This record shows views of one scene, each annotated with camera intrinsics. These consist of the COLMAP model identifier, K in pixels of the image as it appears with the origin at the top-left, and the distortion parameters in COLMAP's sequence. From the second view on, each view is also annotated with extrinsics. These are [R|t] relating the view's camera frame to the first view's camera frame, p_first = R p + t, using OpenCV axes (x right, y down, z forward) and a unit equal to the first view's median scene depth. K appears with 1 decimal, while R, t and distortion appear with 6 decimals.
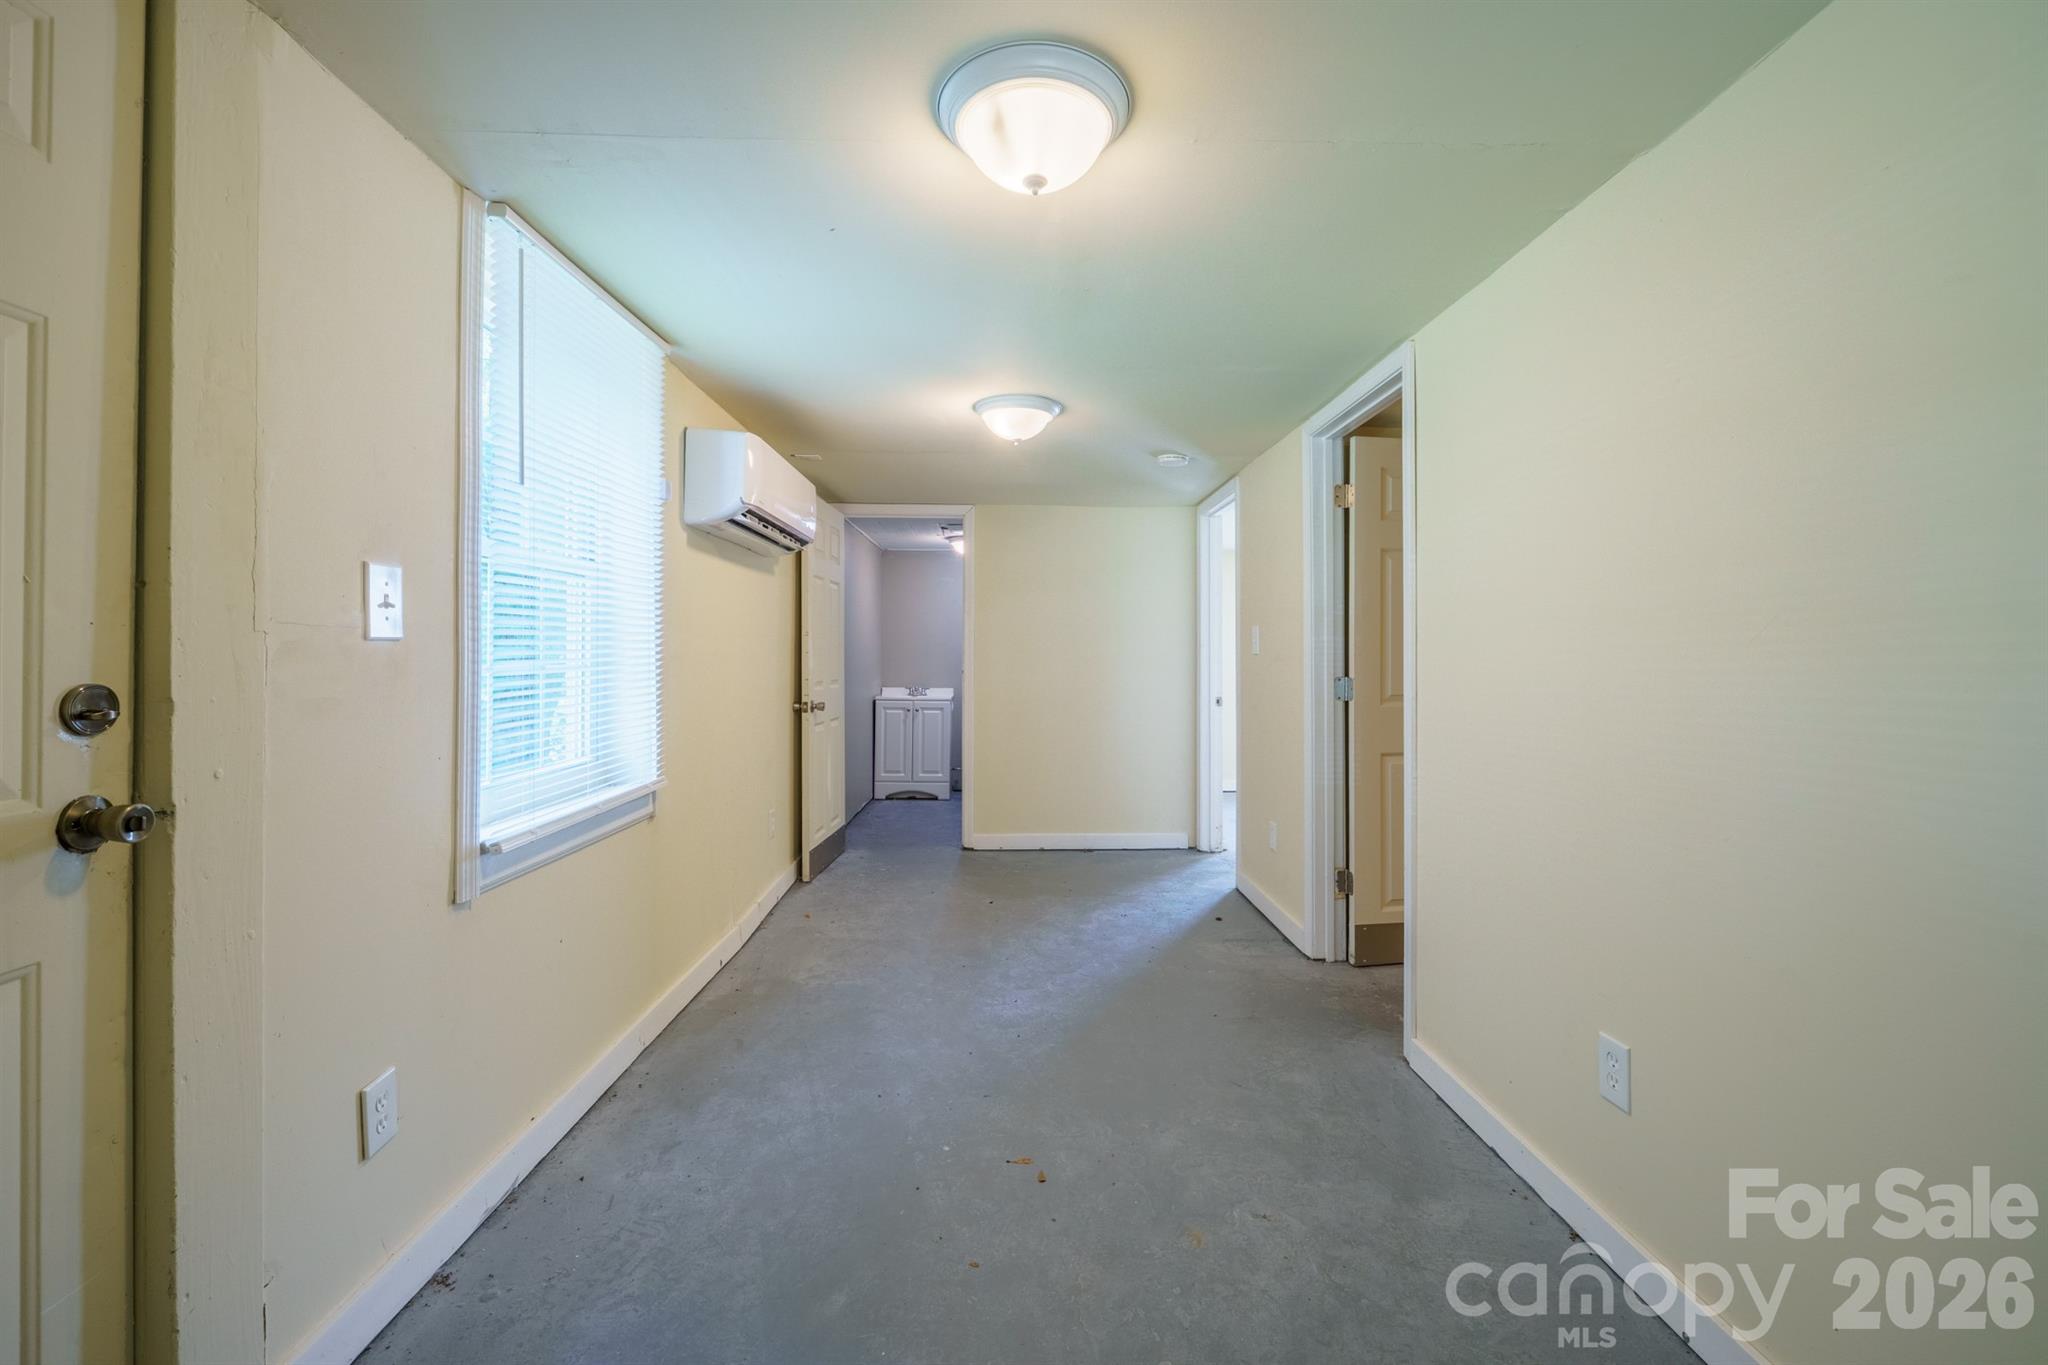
lens RADIAL K [[844.9, 0, 1026.3], [0, 844.9, 649.6], [0, 0, 1]] dist [-0.000437, 0.000061]
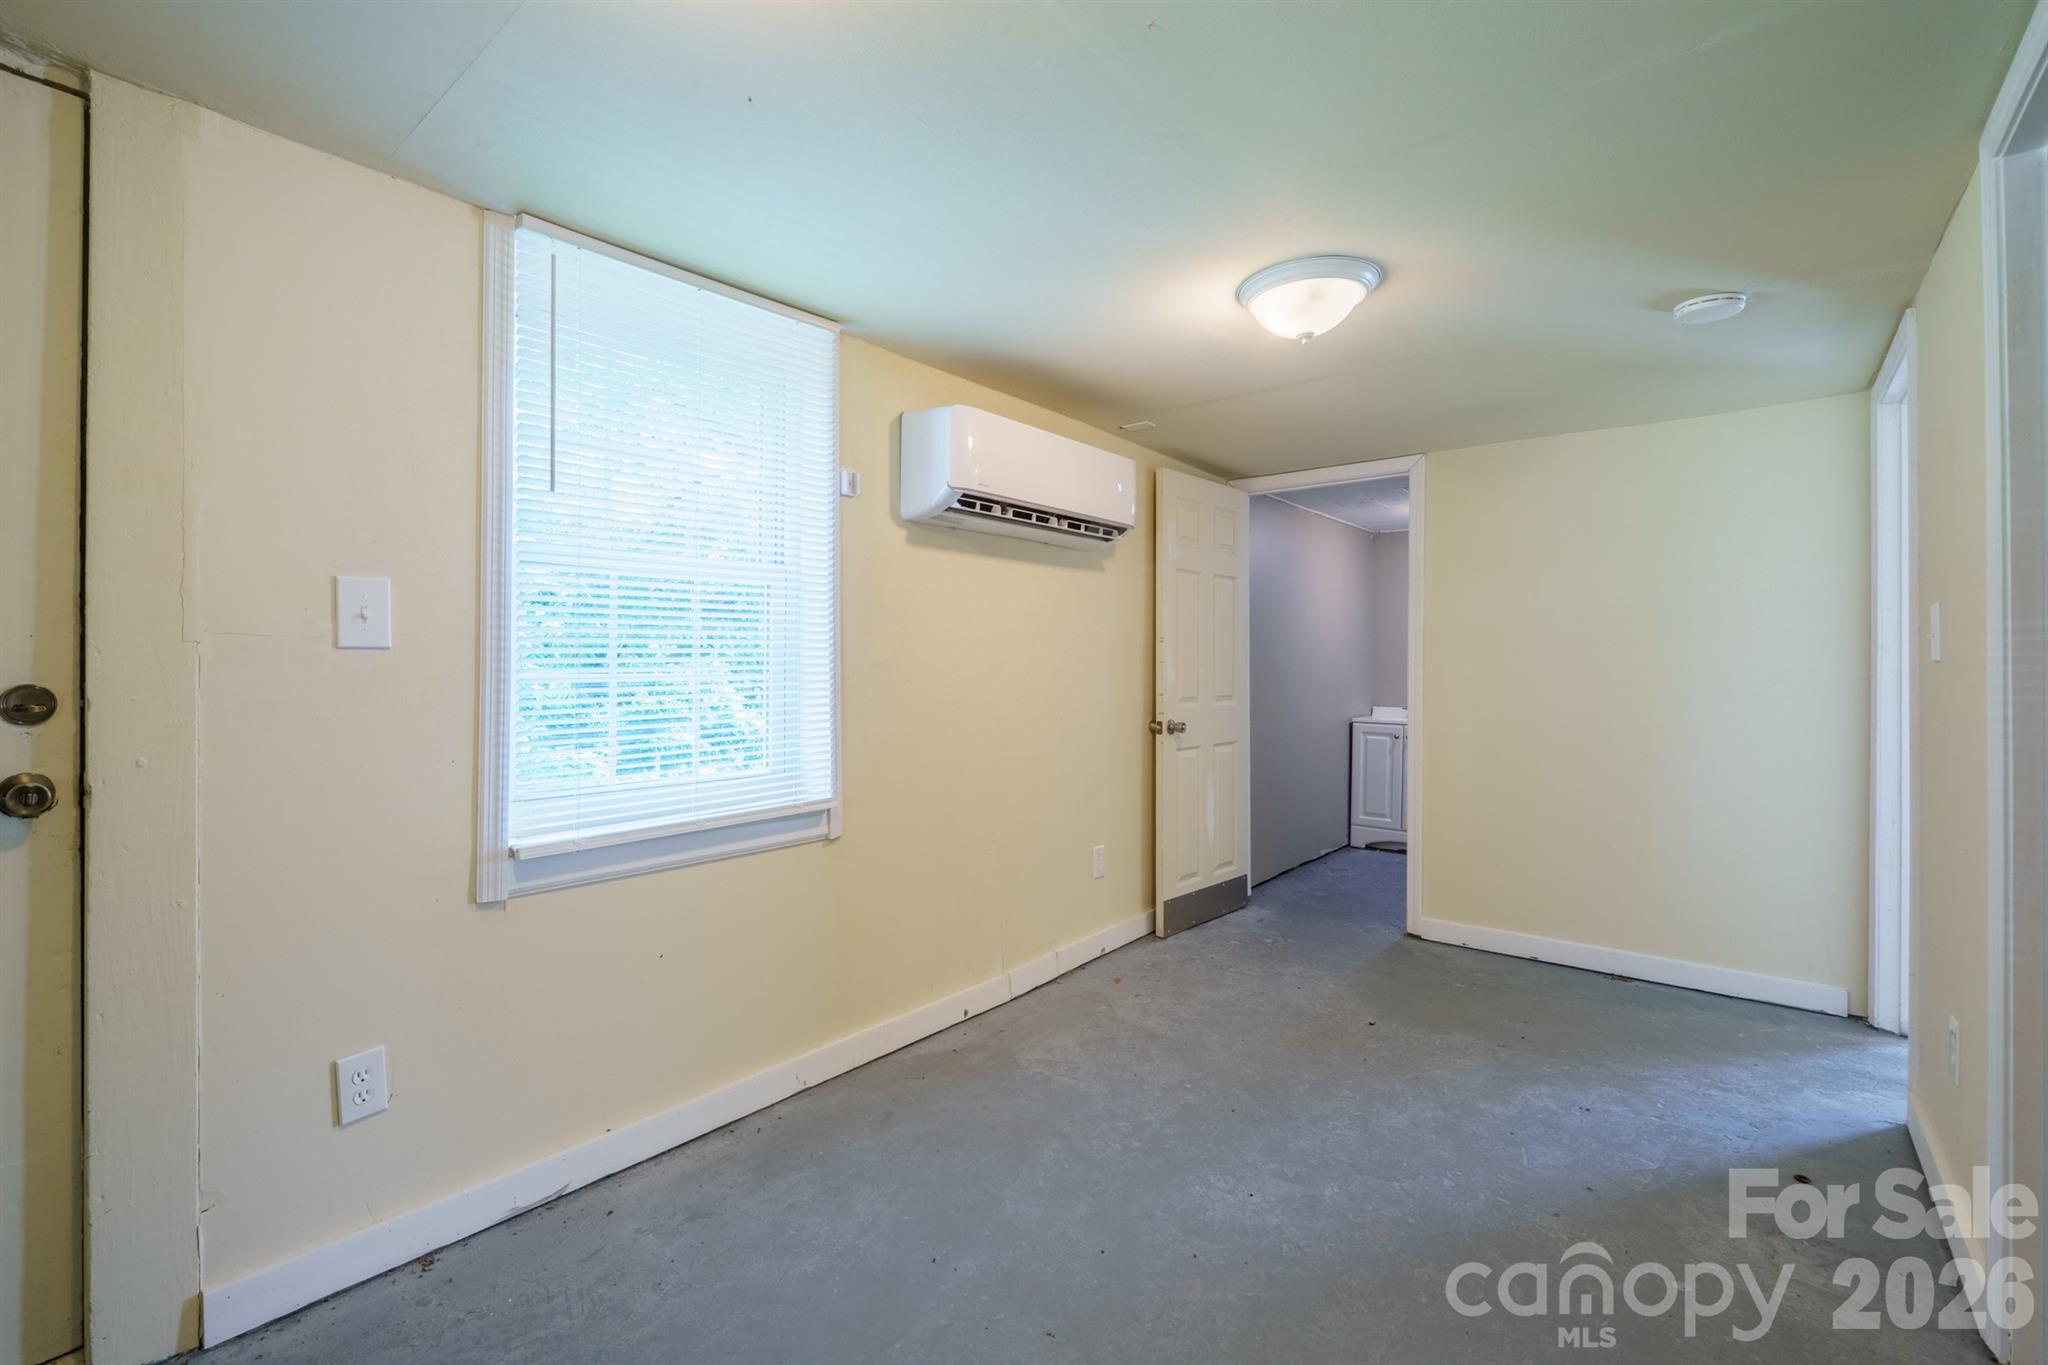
lens RADIAL K [[877.2, 0, 971.4], [0, 877.2, 664.2], [0, 0, 1]] dist [-0.003992, -0.000544]
pose [[0.733915, -0.003069, -0.679234, 0.274370], [0.004857, 0.999988, 0.000730, 0.005815], [0.679223, -0.003835, 0.733922, 0.342710]]
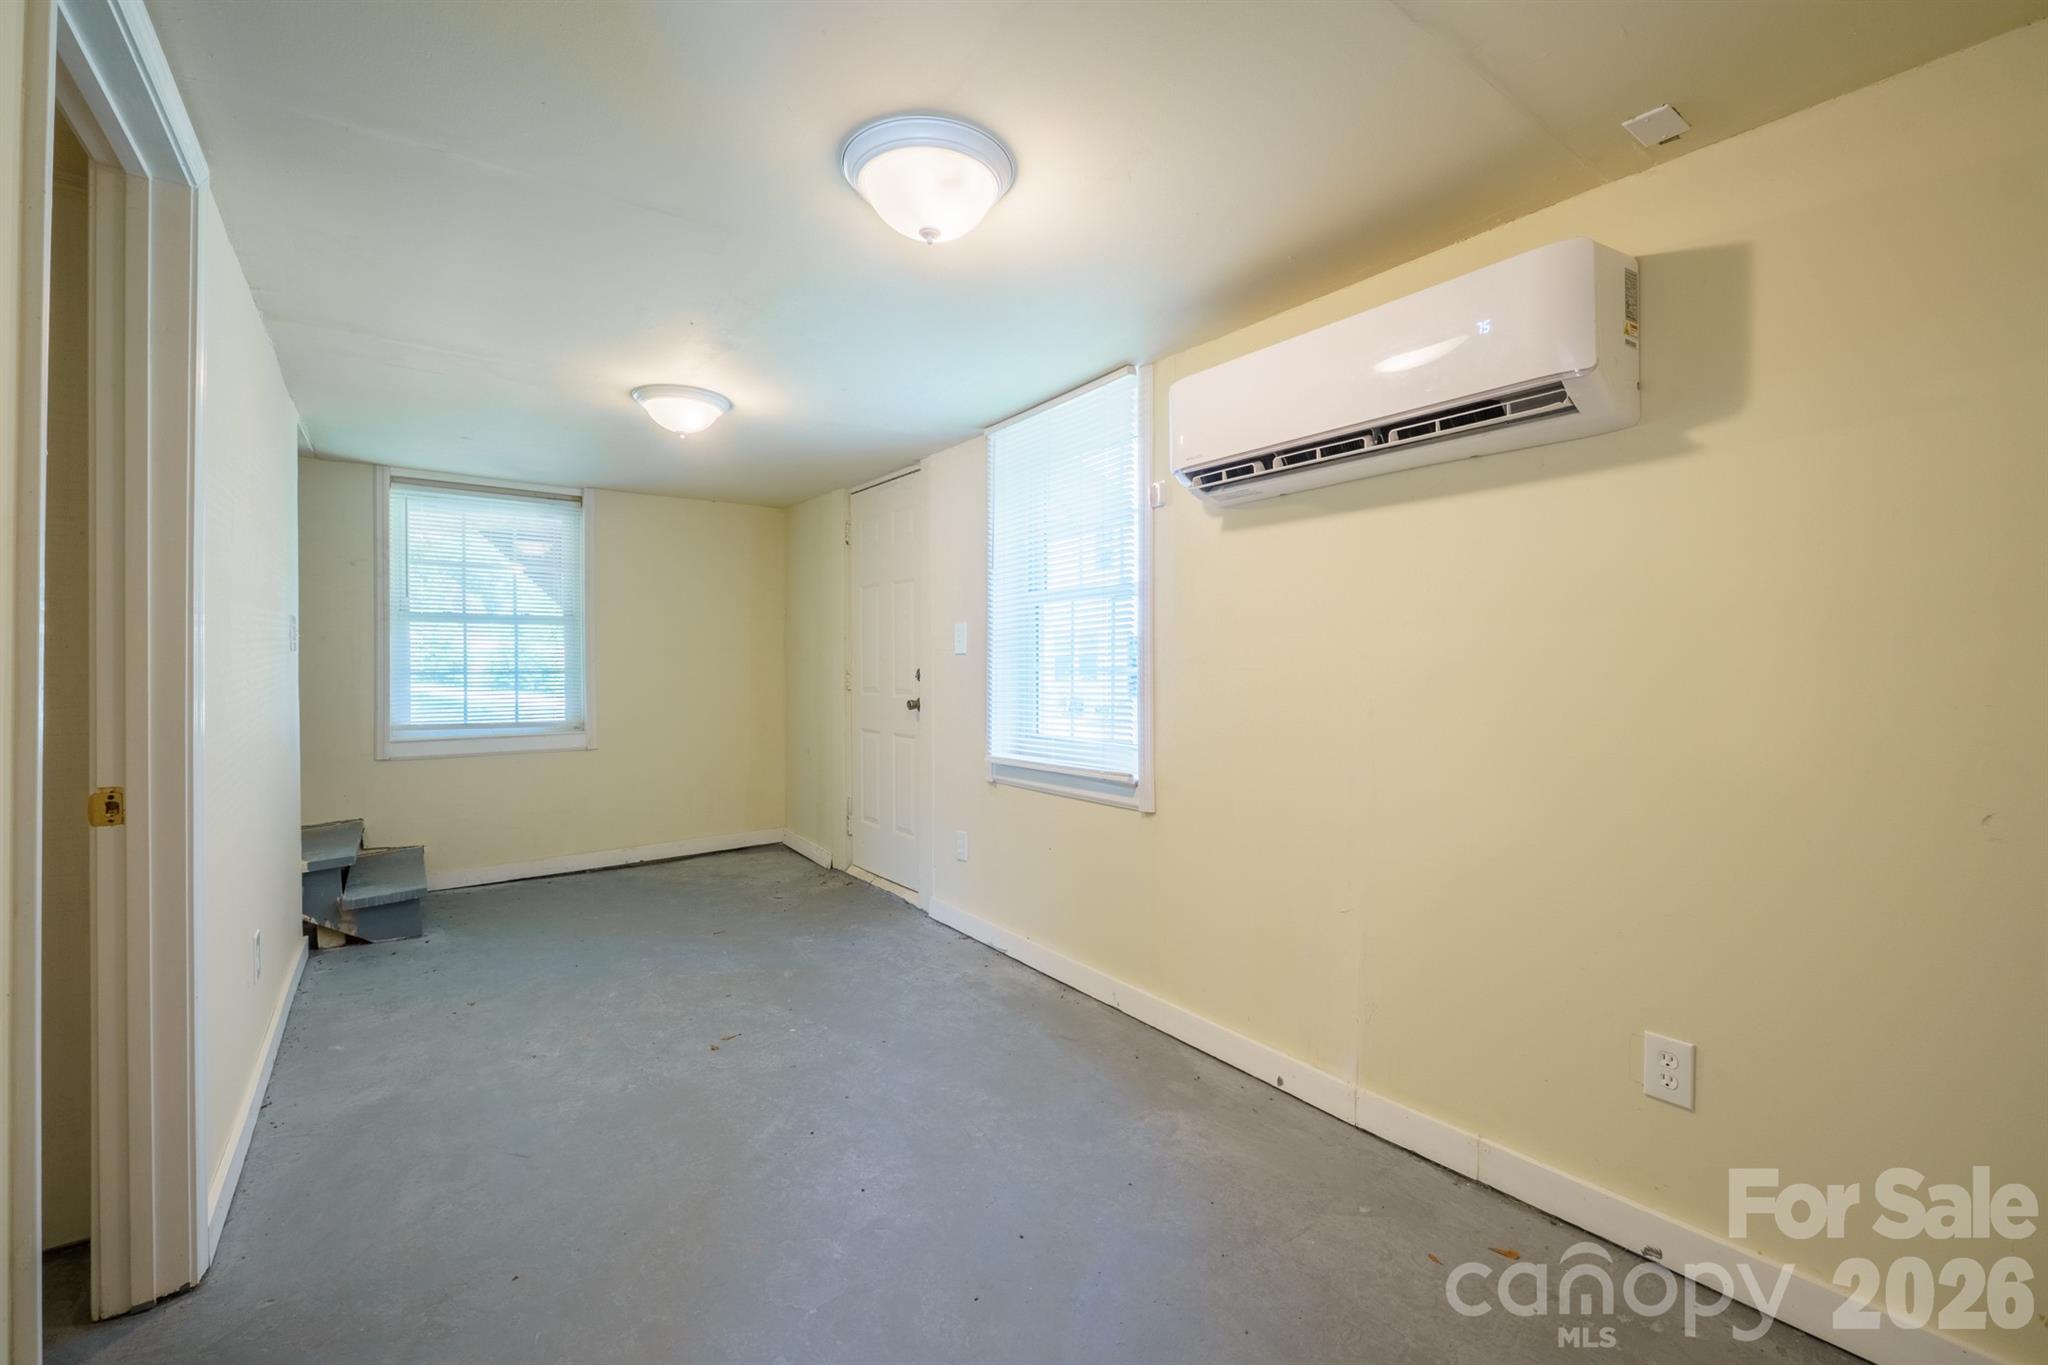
lens RADIAL K [[869.3, 0, 1027.4], [0, 869.3, 660.8], [0, 0, 1]] dist [-0.003398, -0.000364]
pose [[-0.822501, -0.004058, -0.568750, 0.251540], [0.002095, 0.999946, -0.010164, 0.016426], [0.568760, -0.009551, -0.822448, 1.543136]]
